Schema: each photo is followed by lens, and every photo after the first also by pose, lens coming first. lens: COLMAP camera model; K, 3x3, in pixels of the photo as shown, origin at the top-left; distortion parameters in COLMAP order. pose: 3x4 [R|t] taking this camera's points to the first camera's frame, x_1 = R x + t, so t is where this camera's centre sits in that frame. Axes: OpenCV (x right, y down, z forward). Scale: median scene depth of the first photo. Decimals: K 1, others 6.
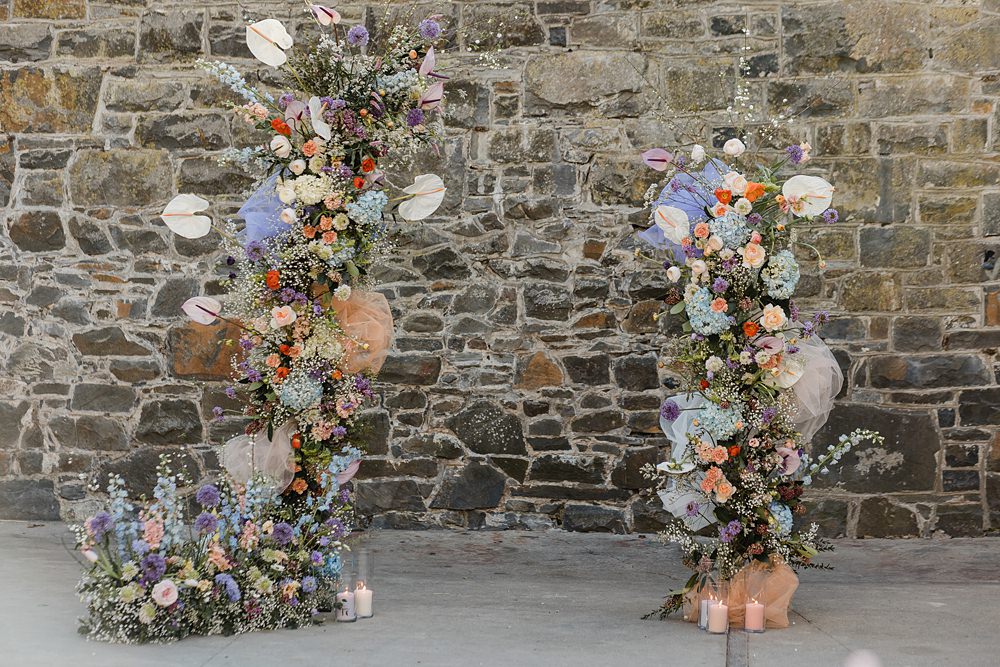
lens RADIAL K [[2422.1, 0, 500.0], [0, 2422.1, 333.5], [0, 0, 1]] dist [0.071546, 0.320367]
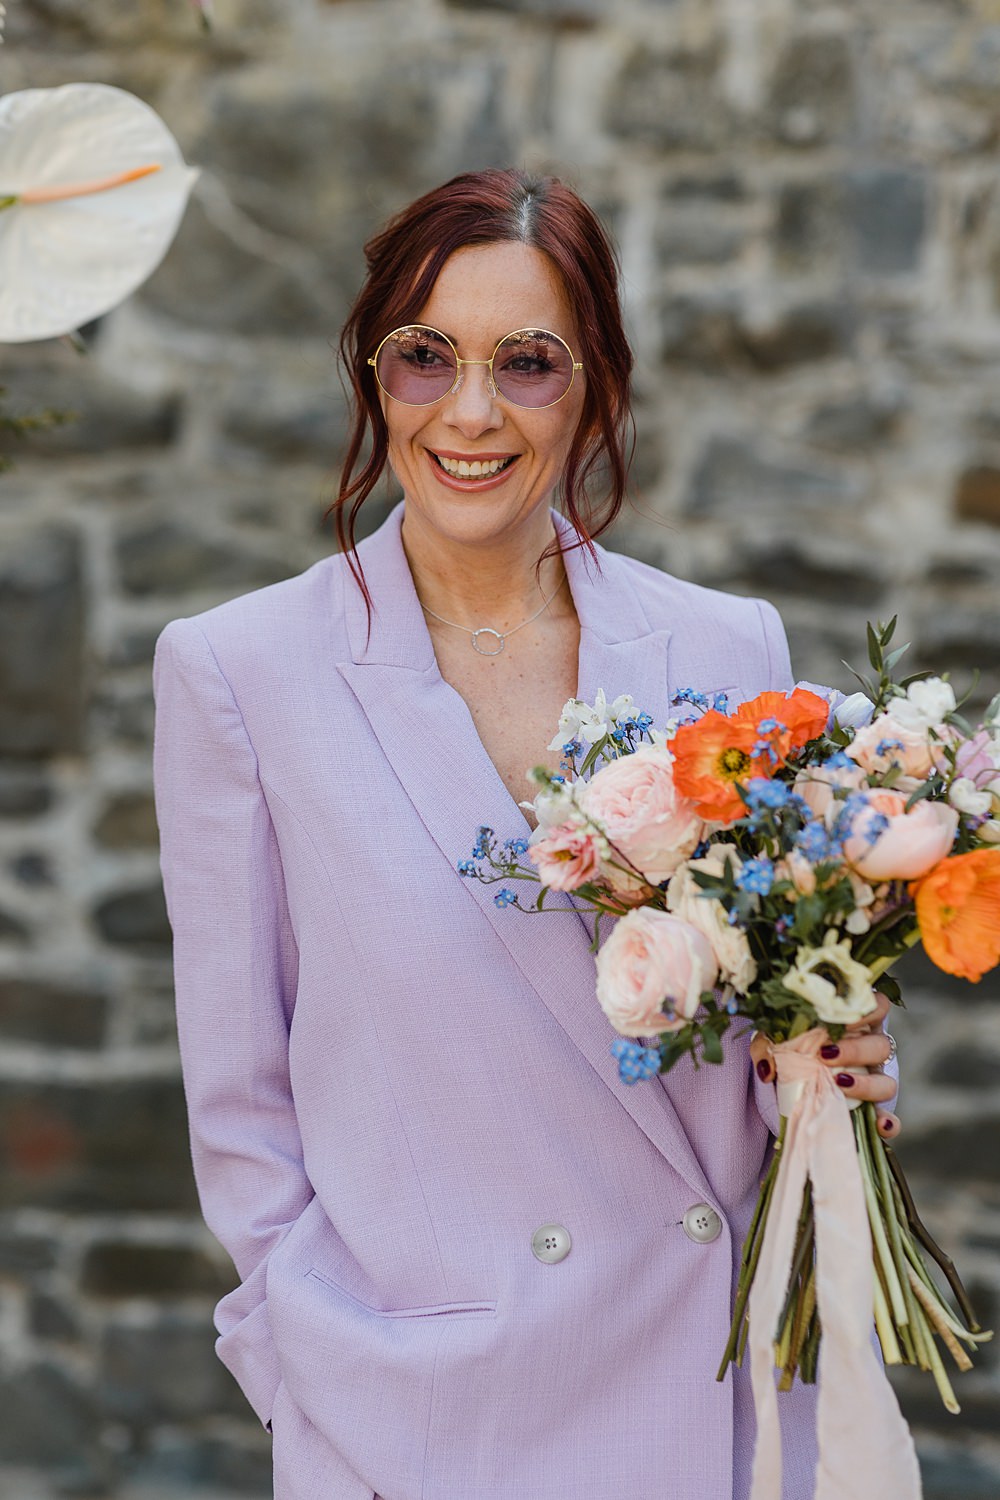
lens RADIAL K [[3770.8, 0, 530.0], [0, 3770.8, 789.6], [0, 0, 1]] dist [0.055736, 0.059708]
pose [[0.997116, 0.030536, -0.069485, 0.018255], [-0.025906, 0.997445, 0.066576, -0.028699], [0.071341, -0.064584, 0.995359, 0.588796]]
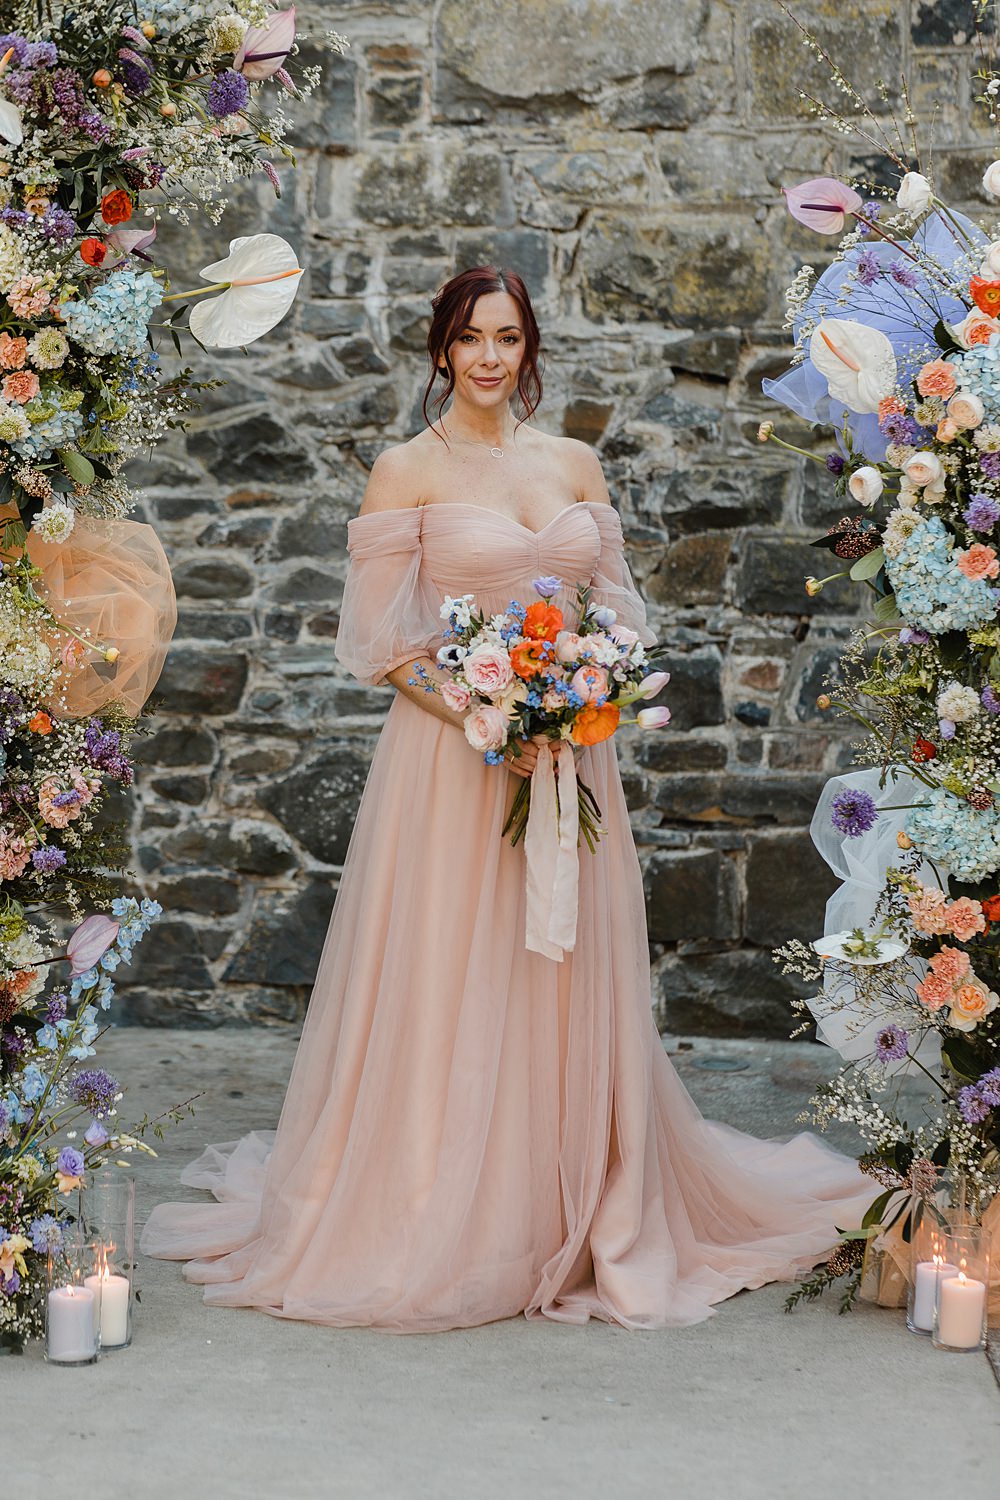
lens RADIAL K [[3713.2, 0, 543.7], [0, 3713.2, 799.8], [0, 0, 1]] dist [0.032878, 0.051798]
pose [[0.996081, 0.001333, 0.088430, -0.031061], [-0.007390, 0.997644, 0.068205, -0.011171], [-0.088131, -0.068591, 0.993745, 0.300442]]
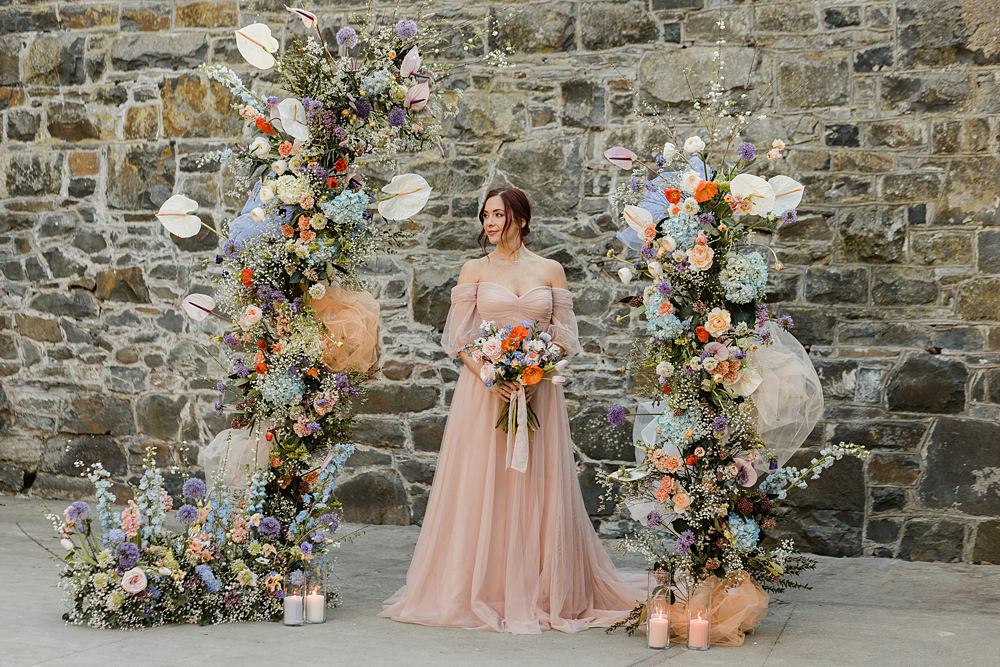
lens RADIAL K [[2482.6, 0, 440.7], [0, 2482.6, 333.6], [0, 0, 1]] dist [-0.008671, 0.089272]
pose [[0.945043, 0.016907, -0.326510, 0.262959], [-0.018385, 0.999830, -0.001441, 0.001152], [0.326430, 0.007364, 0.945193, 0.030232]]
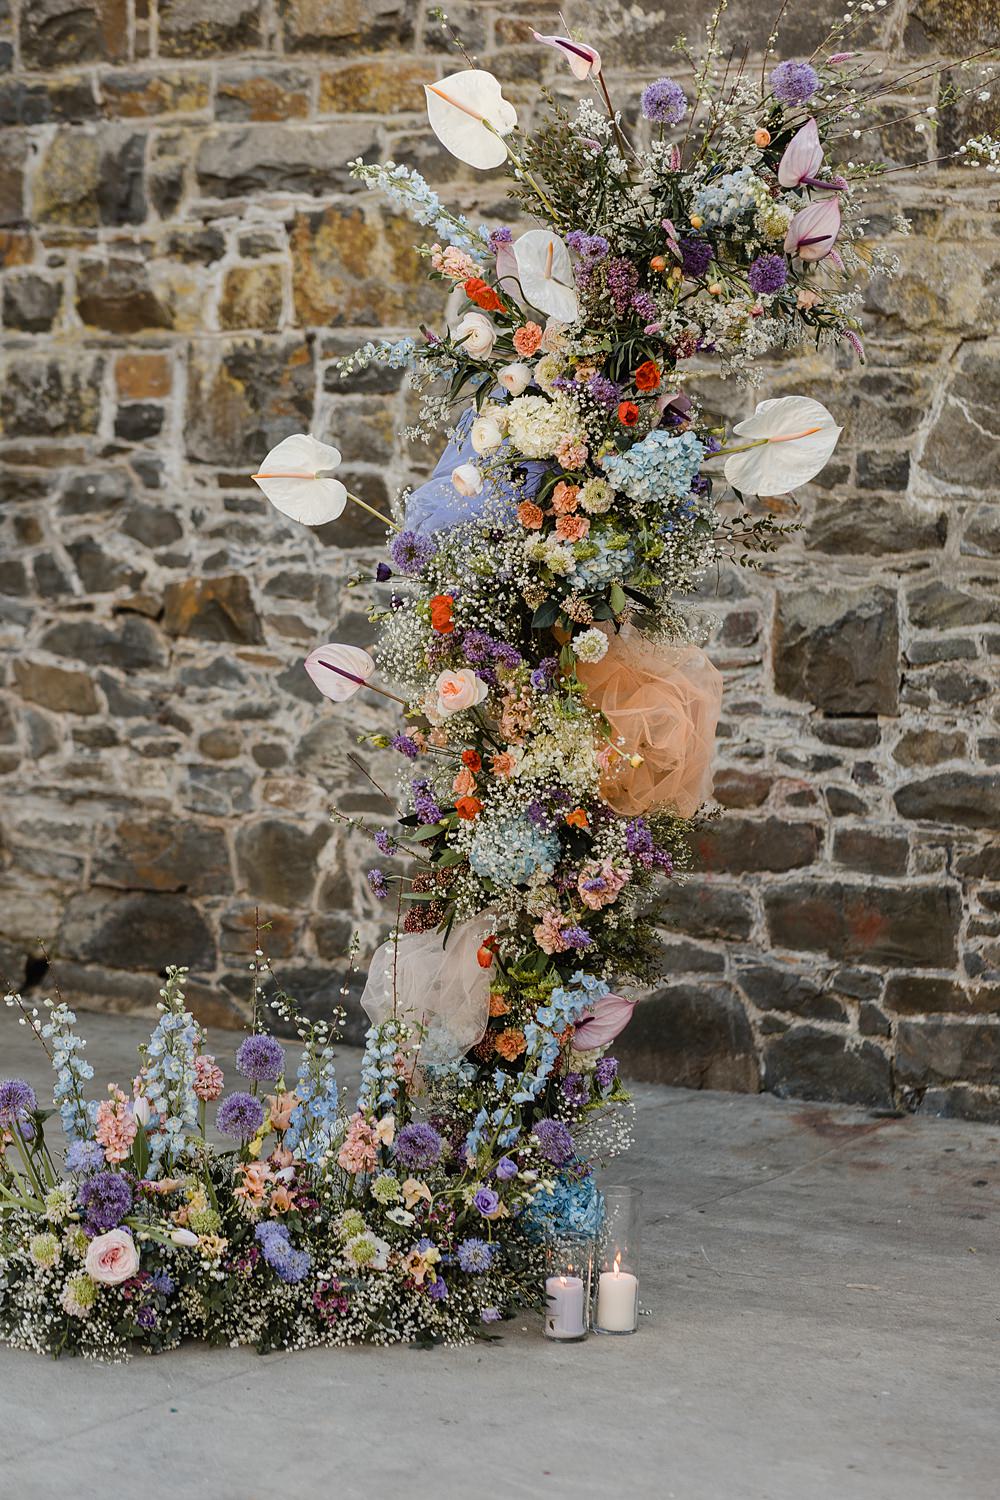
lens RADIAL K [[3638.9, 0, 458.1], [0, 3638.9, 748.4], [0, 0, 1]] dist [-0.063278, 0.660320]
pose [[0.915395, 0.044039, -0.400141, 0.159644], [-0.036185, 0.998976, 0.027167, -0.012348], [0.400928, -0.010389, 0.916051, 0.277482]]
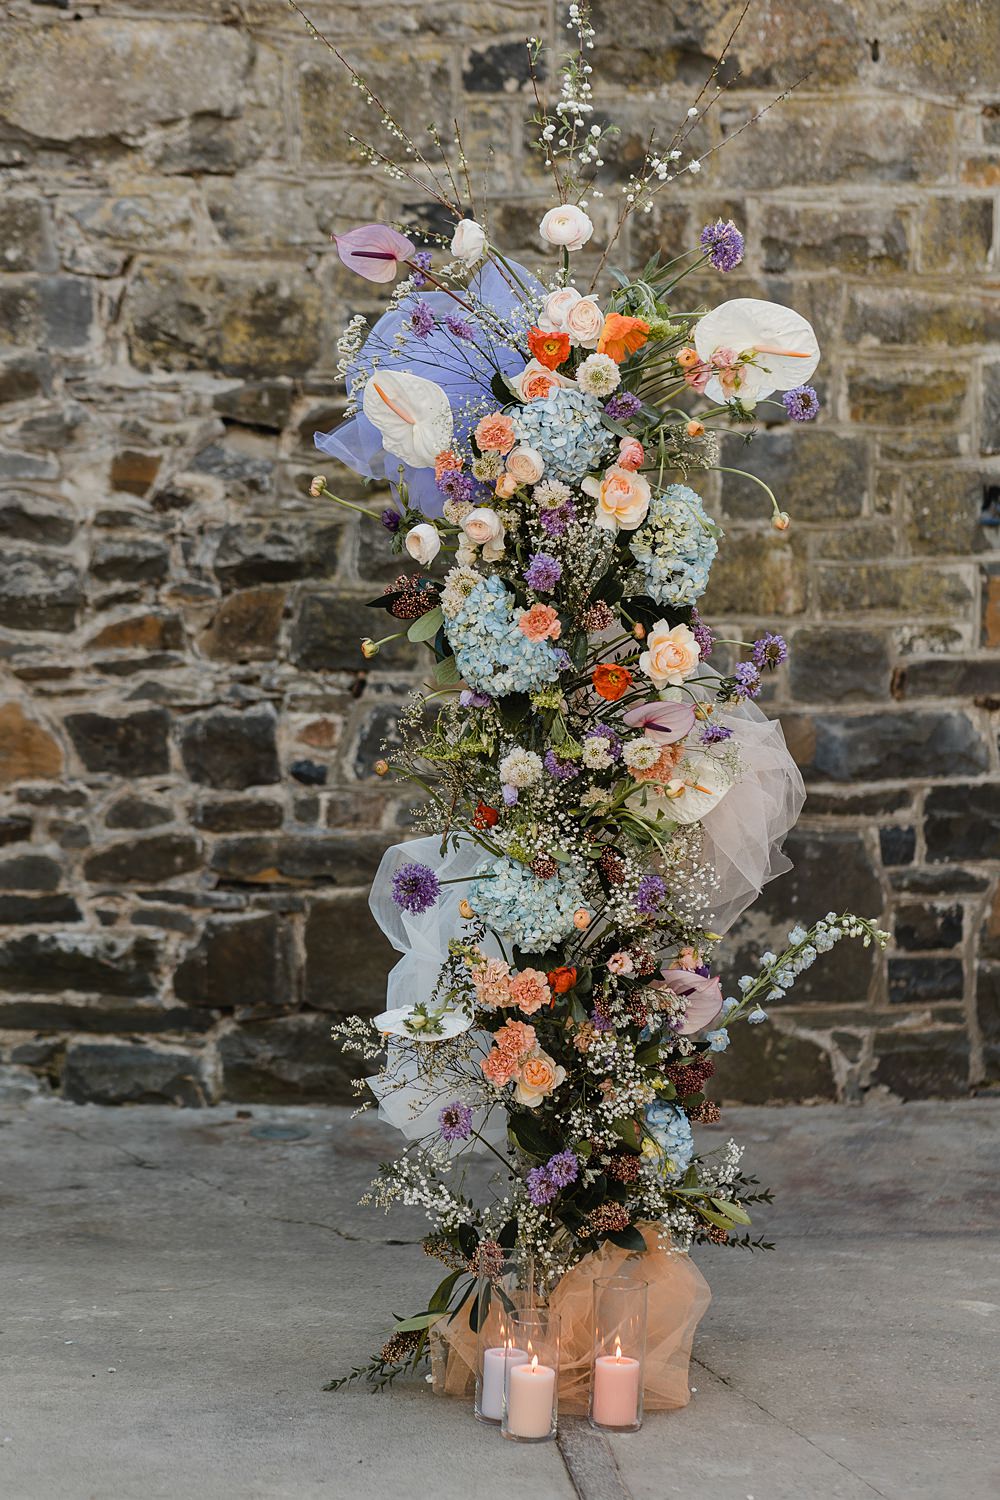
lens RADIAL K [[3615.4, 0, 547.8], [0, 3615.4, 782.9], [0, 0, 1]] dist [0.059200, -0.311592]
pose [[0.978079, -0.007570, 0.208098, -0.025527], [-0.003682, 0.998554, 0.053631, -0.013823], [-0.208203, -0.053221, 0.976637, 0.334363]]
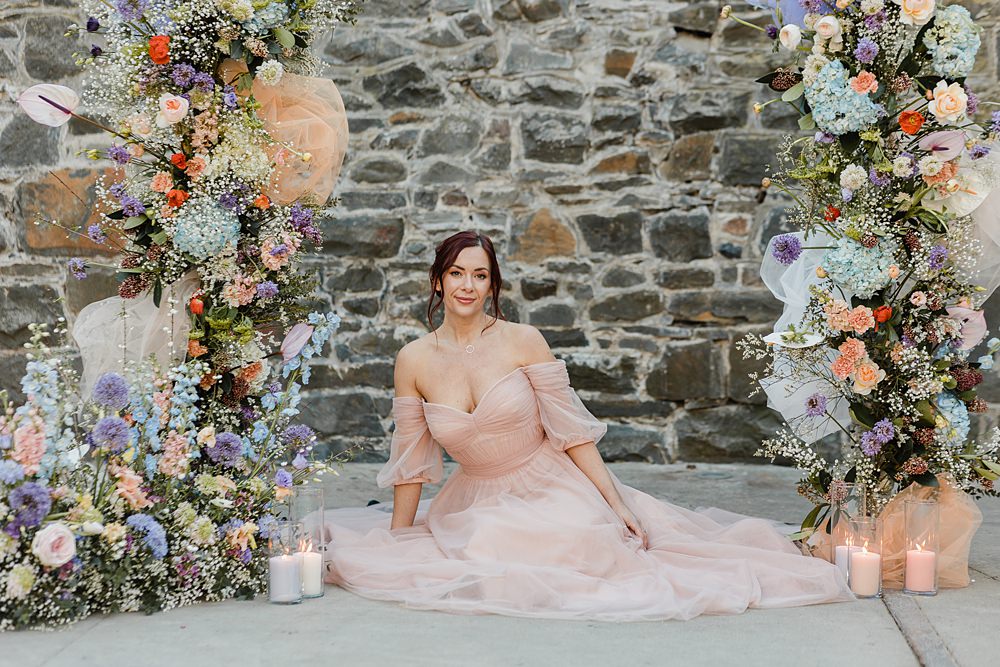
lens RADIAL K [[2422.1, 0, 500.0], [0, 2422.1, 333.5], [0, 0, 1]] dist [0.071546, 0.320367]
pose [[0.999226, -0.009763, 0.038099, -0.023909], [0.009474, 0.999925, 0.007743, 0.038648], [-0.038171, -0.007377, 0.999244, 0.292595]]
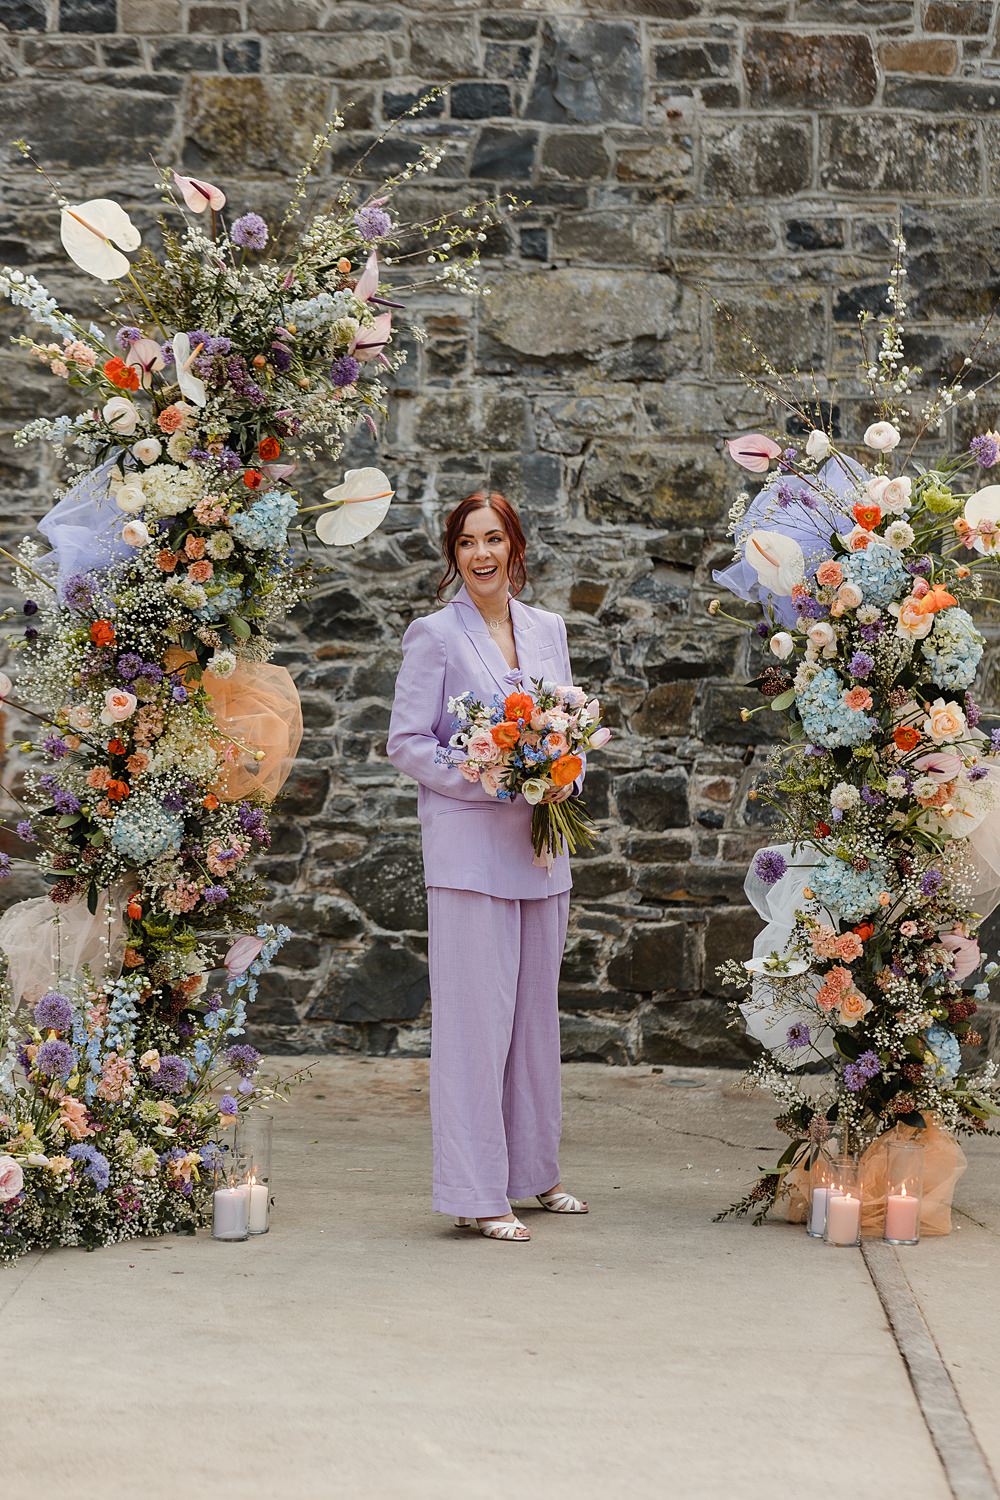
lens RADIAL K [[3723.9, 0, 536.6], [0, 3723.9, 772.1], [0, 0, 1]] dist [-0.008671, 0.089272]
pose [[0.995909, 0.017035, 0.088737, -0.055925], [-0.018486, 0.999708, 0.015562, -0.005137], [-0.088446, -0.017138, 0.995933, 0.071619]]
